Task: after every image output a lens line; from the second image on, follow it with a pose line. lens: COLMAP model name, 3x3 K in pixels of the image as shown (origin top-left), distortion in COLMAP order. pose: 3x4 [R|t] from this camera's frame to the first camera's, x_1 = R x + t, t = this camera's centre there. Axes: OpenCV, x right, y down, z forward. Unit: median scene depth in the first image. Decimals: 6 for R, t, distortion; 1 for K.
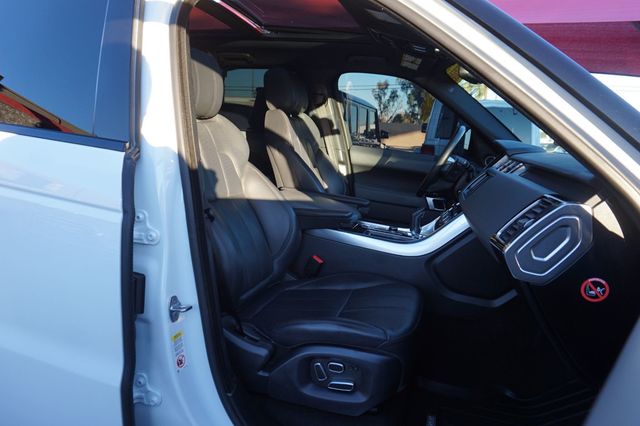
lens RADIAL K [[445.2, 0, 314.5], [0, 445.2, 216.0], [0, 0, 1]] dist [-0.032622, 0.030202]
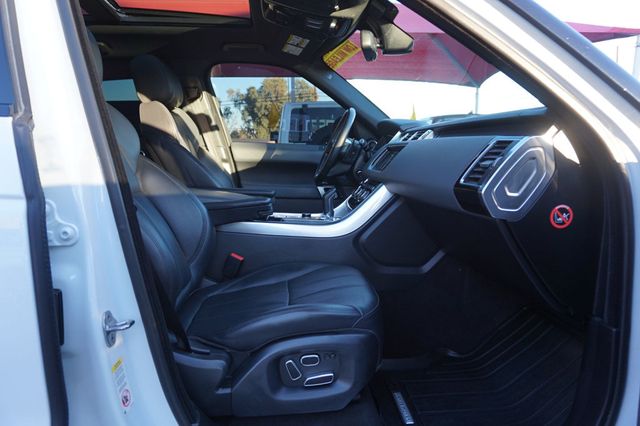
lens RADIAL K [[445.2, 0, 324.0], [0, 445.2, 211.7], [0, 0, 1]] dist [-0.032622, 0.030202]
pose [[0.927916, -0.125492, 0.351032, -0.159937], [0.140766, 0.989875, -0.018224, 0.058748], [-0.345191, 0.066323, 0.936186, 0.127395]]
